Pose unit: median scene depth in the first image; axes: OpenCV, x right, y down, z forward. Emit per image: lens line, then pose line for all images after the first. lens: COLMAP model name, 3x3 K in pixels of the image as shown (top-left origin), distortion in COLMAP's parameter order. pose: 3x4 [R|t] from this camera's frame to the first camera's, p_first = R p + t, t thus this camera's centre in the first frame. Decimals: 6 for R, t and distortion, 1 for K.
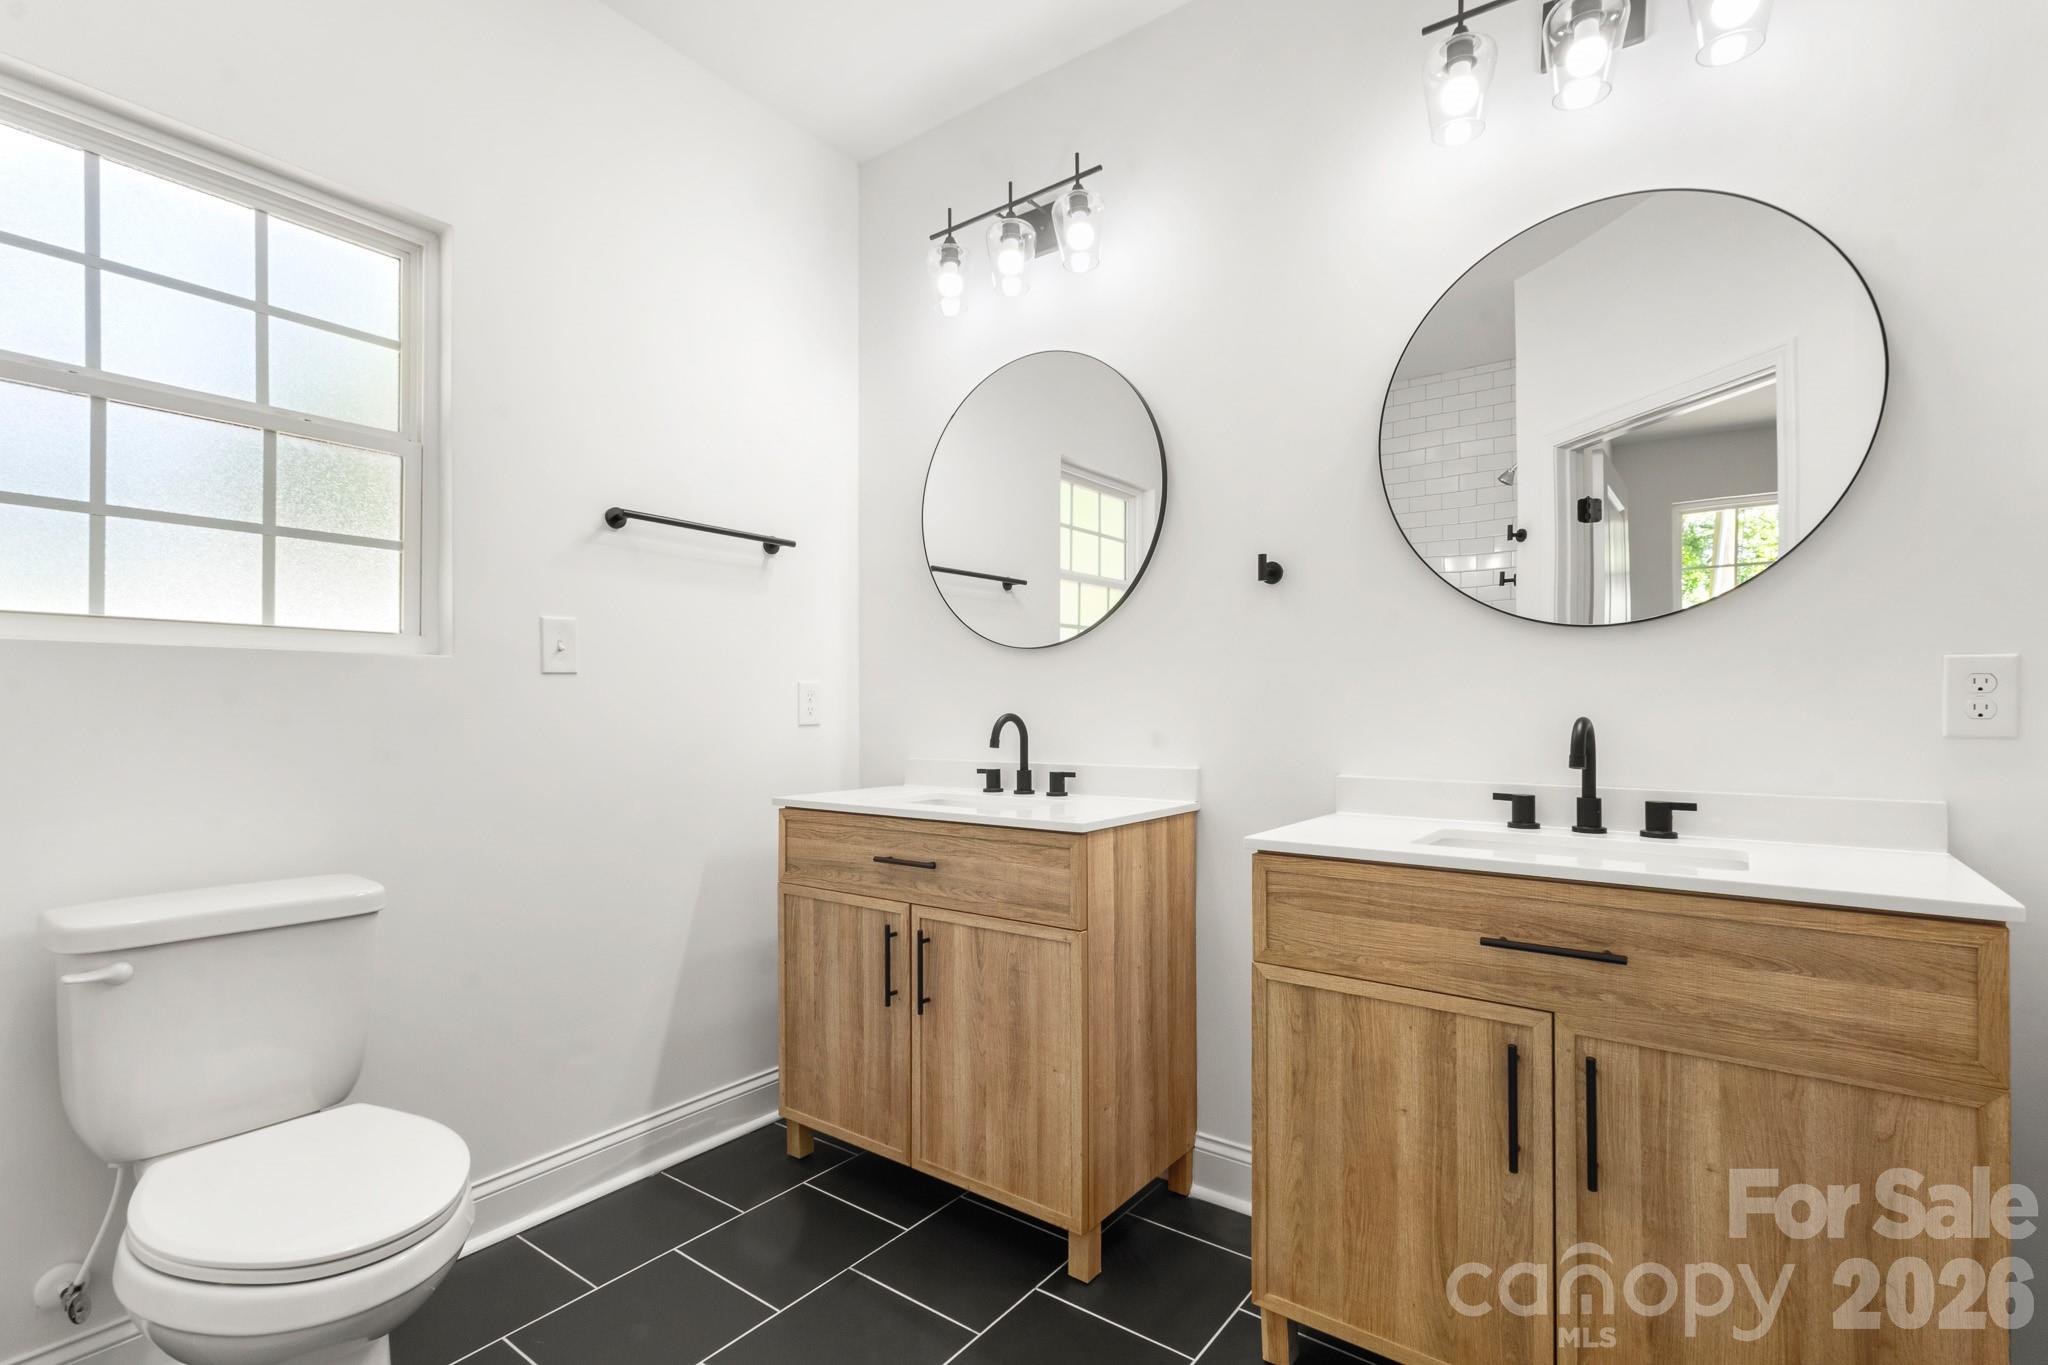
lens RADIAL K [[954.4, 0, 1037.1], [0, 954.4, 697.4], [0, 0, 1]] dist [0.007462, 0.001130]
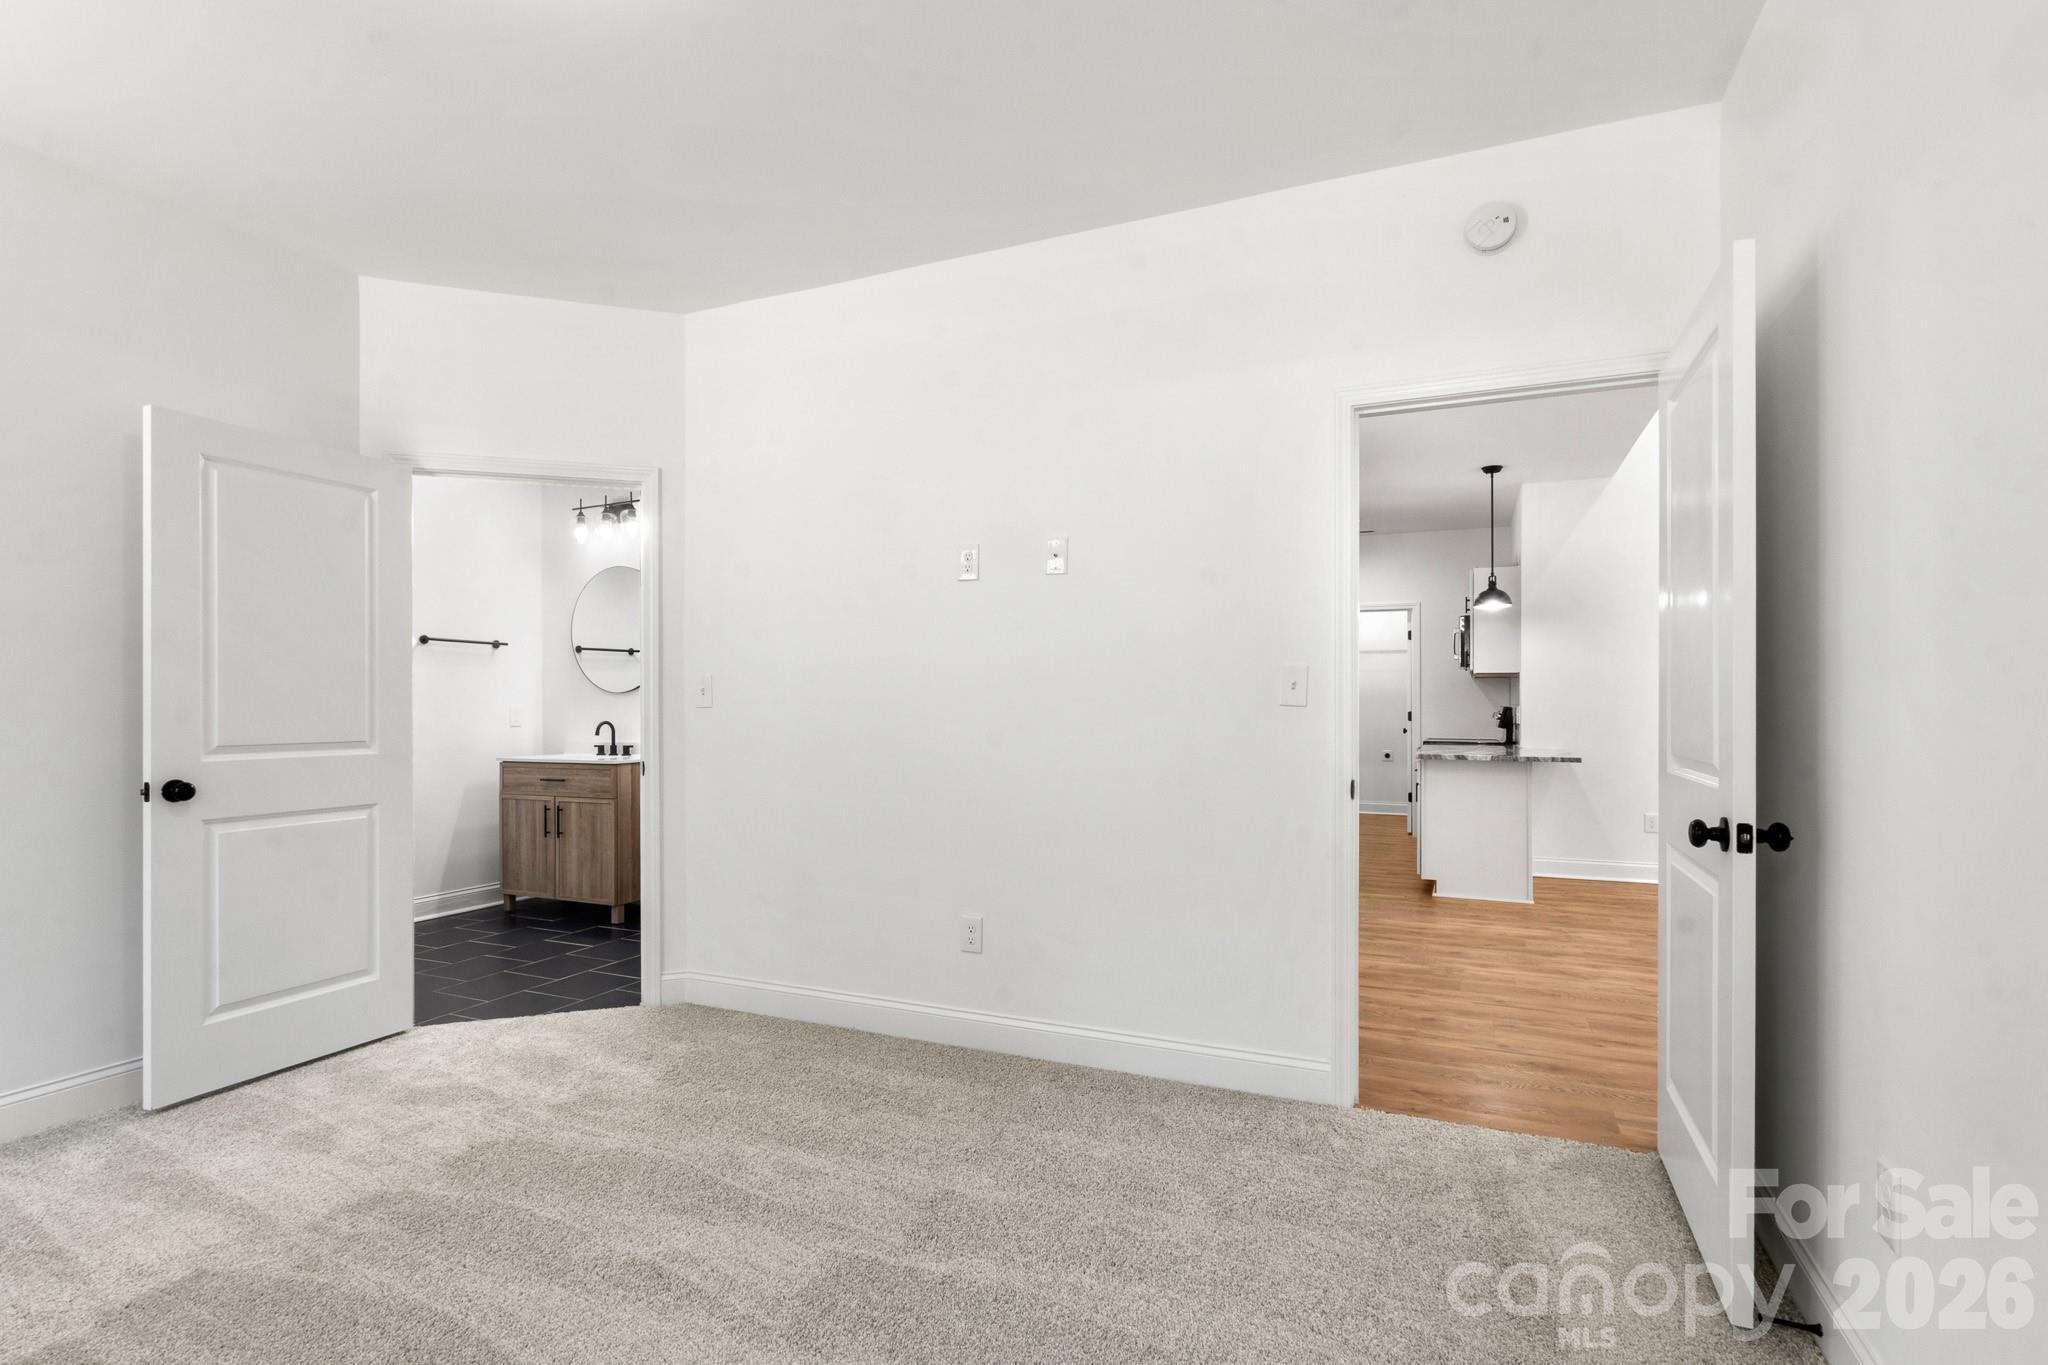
lens RADIAL K [[992.4, 0, 1015.1], [0, 992.4, 699.7], [0, 0, 1]] dist [-0.001152, -0.000399]
pose [[0.978809, 0.000317, 0.204775, 0.490635], [-0.001087, 0.999993, 0.003647, -0.048905], [-0.204773, -0.003793, 0.978802, -1.713811]]
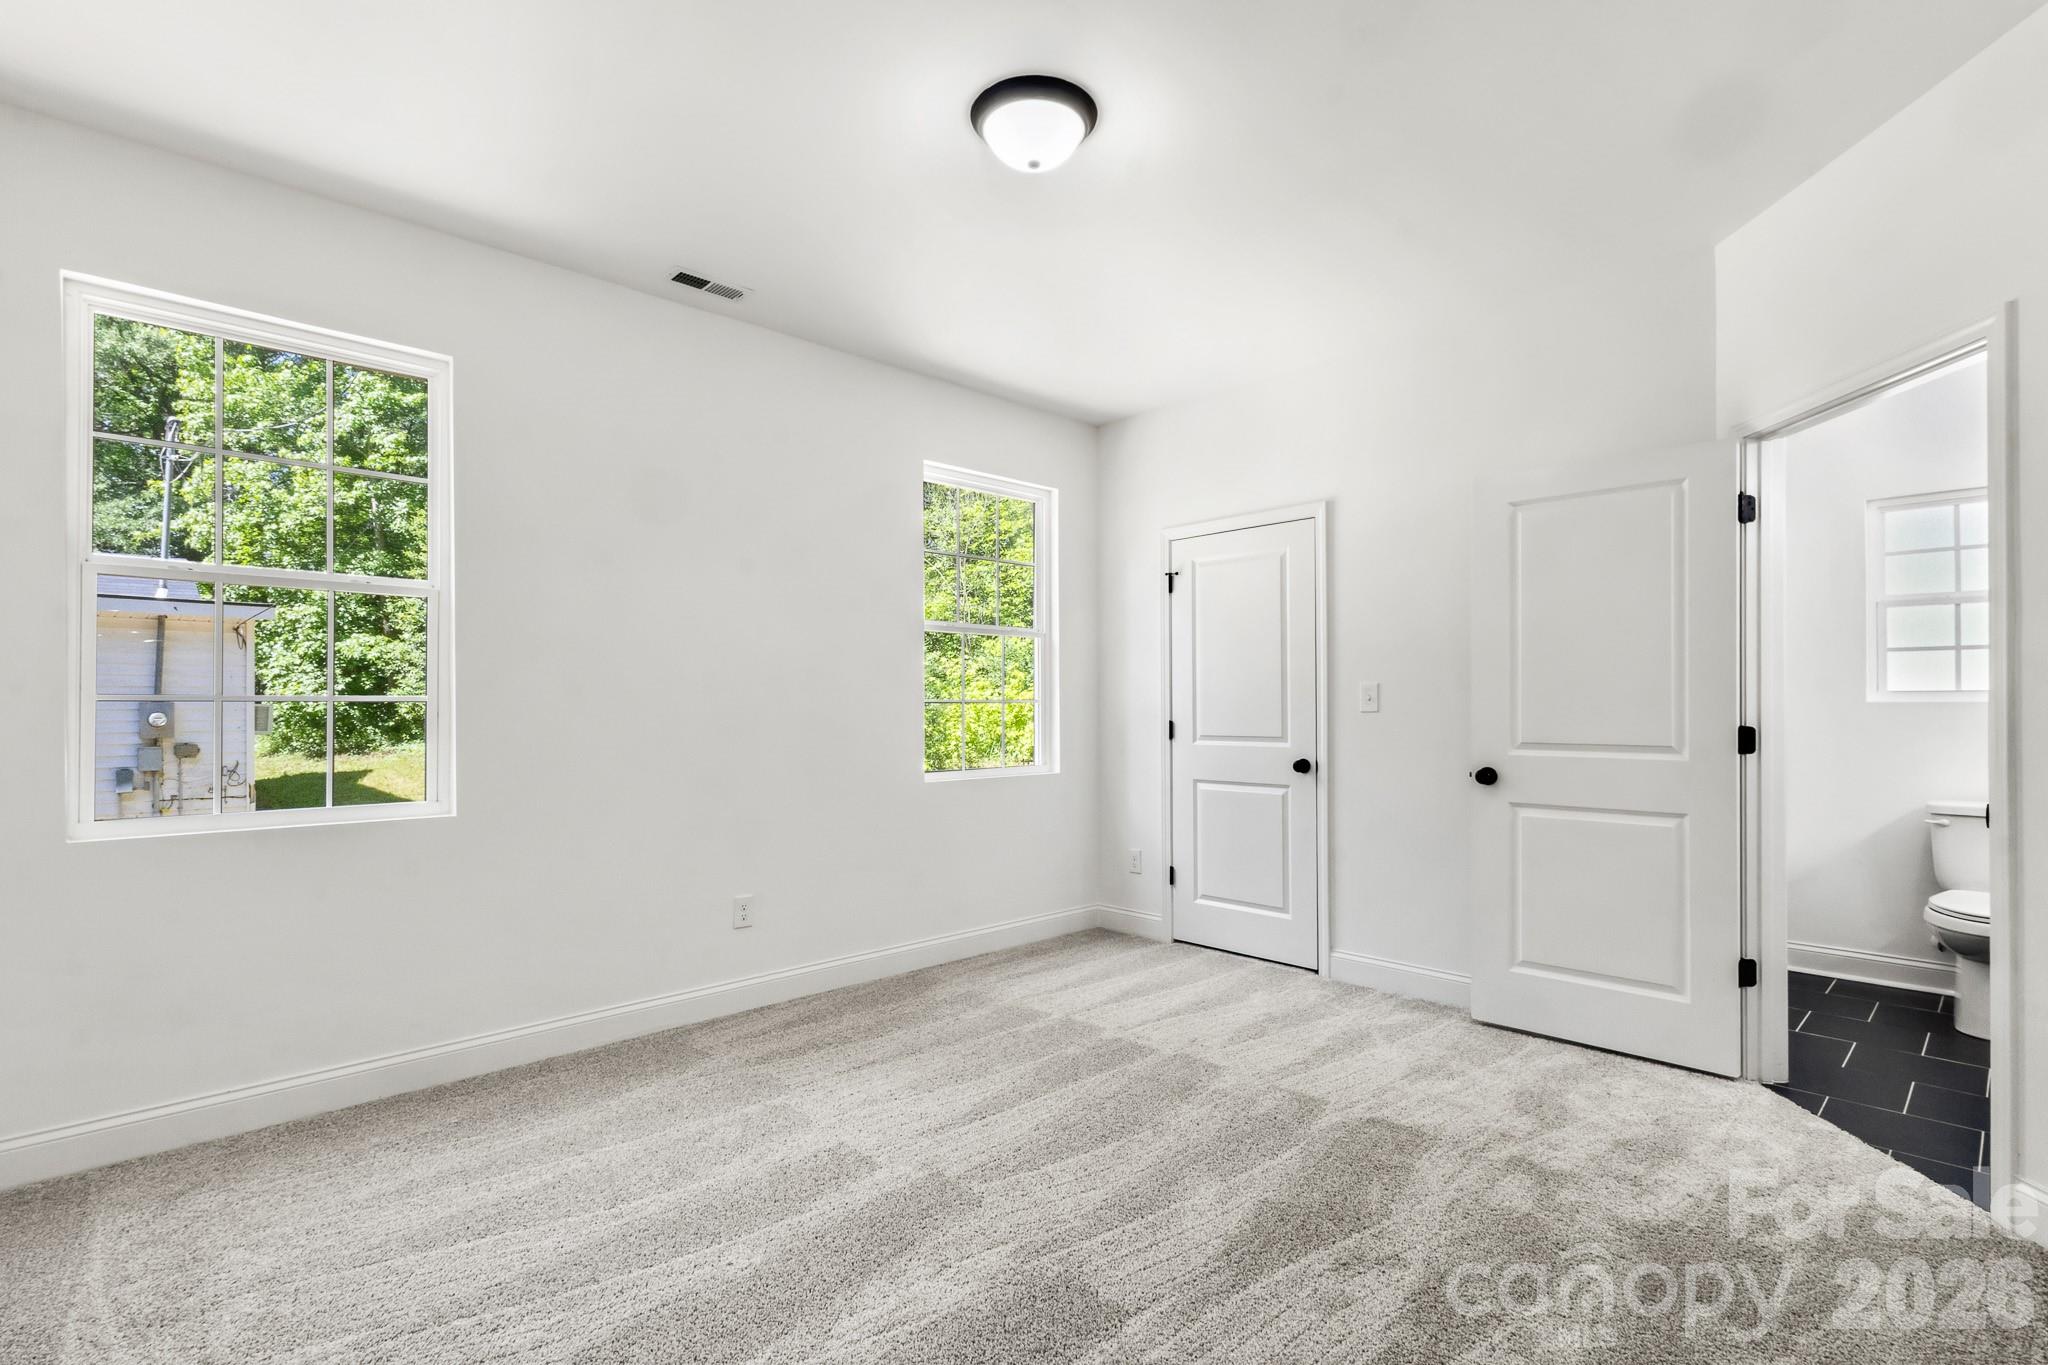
lens RADIAL K [[954.4, 0, 1031.7], [0, 954.4, 695.2], [0, 0, 1]] dist [0.007462, 0.001130]
pose [[-0.170247, -0.007239, -0.985375, 1.339113], [0.013117, 0.999868, -0.009612, -0.052580], [0.985314, -0.014562, -0.170129, -0.736738]]
